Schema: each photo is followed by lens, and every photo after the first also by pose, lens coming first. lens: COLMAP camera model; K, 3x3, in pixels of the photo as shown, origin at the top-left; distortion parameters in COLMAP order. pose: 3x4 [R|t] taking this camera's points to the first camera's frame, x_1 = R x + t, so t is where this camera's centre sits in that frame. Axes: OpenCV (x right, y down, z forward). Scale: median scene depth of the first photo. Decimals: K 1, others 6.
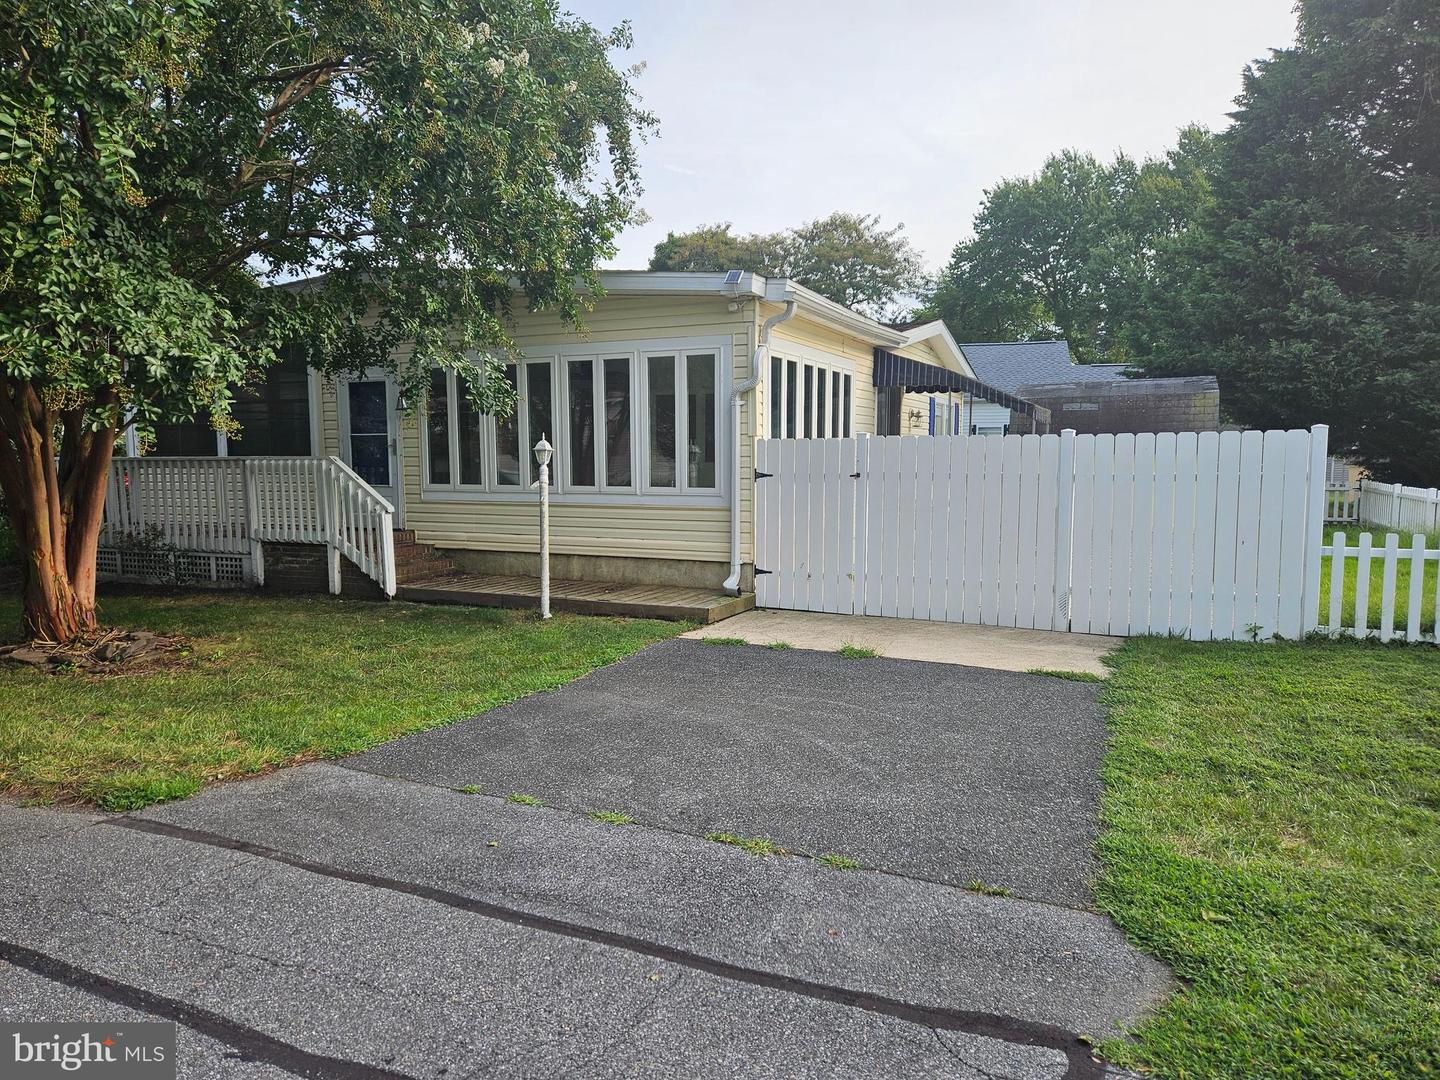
lens RADIAL K [[974.2, 0, 720.0], [0, 974.2, 540.0], [0, 0, 1]] dist [0.118942, -0.000859]
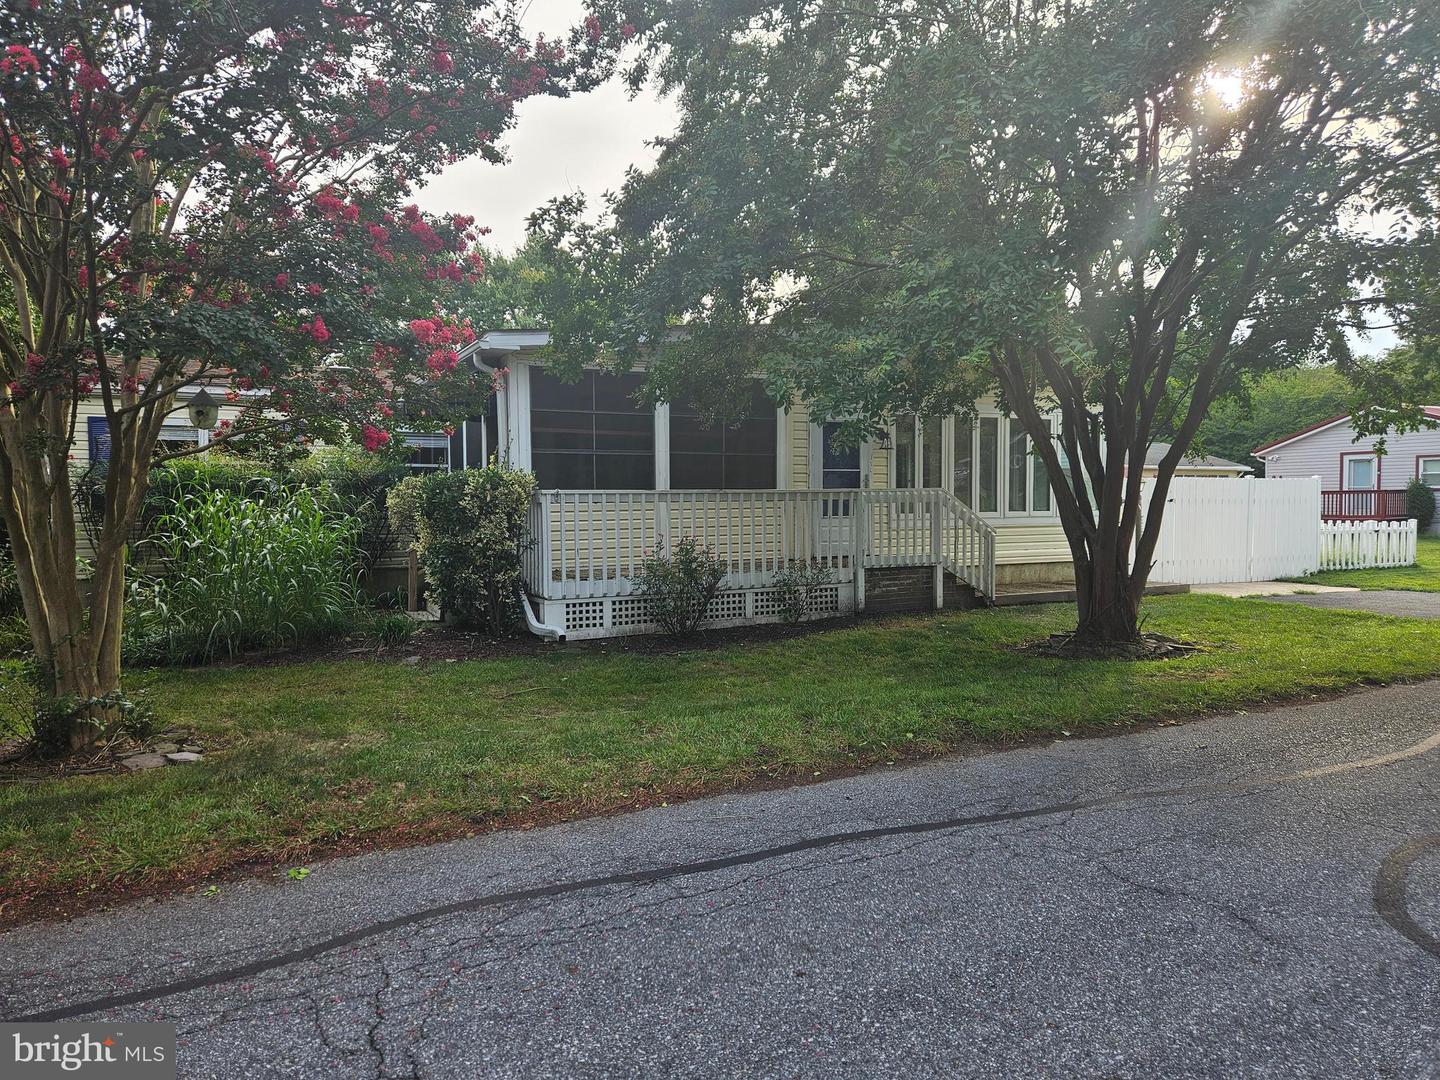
lens RADIAL K [[948.0, 0, 720.0], [0, 948.0, 540.0], [0, 0, 1]] dist [0.001810, -0.000297]
pose [[0.637164, -0.036668, 0.769855, -1.315622], [0.060039, 0.998194, -0.002148, -0.035911], [-0.768386, 0.047590, 0.638215, 0.465472]]
